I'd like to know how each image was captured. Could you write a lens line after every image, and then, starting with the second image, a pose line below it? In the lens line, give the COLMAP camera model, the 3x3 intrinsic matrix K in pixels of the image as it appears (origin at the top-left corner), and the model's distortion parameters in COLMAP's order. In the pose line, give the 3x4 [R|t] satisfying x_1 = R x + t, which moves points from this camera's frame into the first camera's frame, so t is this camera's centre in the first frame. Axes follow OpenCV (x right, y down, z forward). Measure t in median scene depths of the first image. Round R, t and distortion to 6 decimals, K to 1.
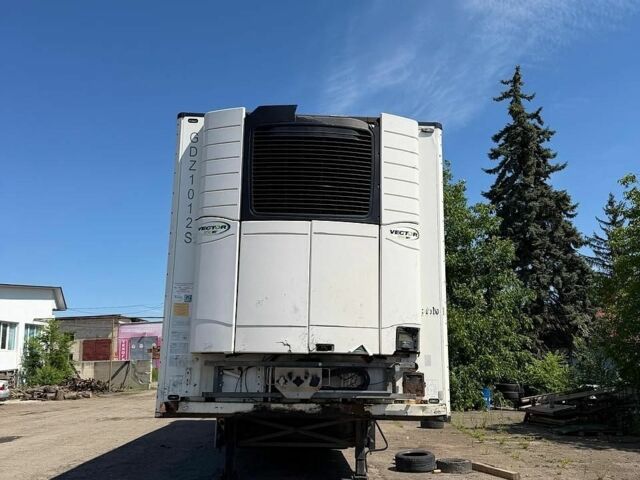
lens RADIAL K [[594.1, 0, 320.0], [0, 594.1, 240.0], [0, 0, 1]] dist [0.173357, -0.346526]
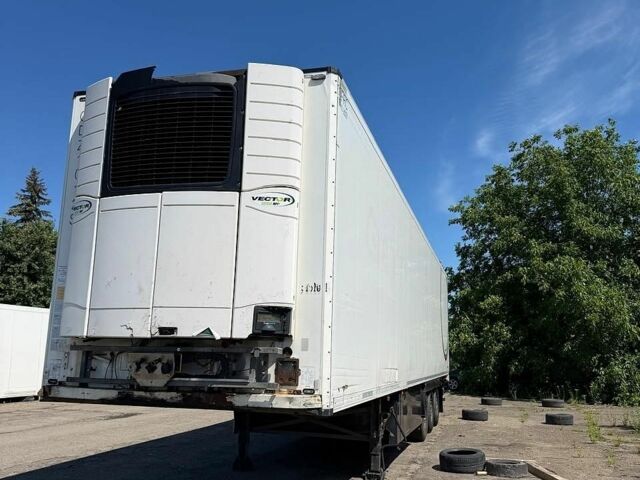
lens RADIAL K [[594.1, 0, 320.0], [0, 594.1, 240.0], [0, 0, 1]] dist [0.173357, -0.346526]
pose [[0.948250, -0.050490, -0.313485, 0.485713], [0.057091, 0.998298, 0.011906, 0.042515], [0.312351, -0.029187, 0.949518, 0.200572]]
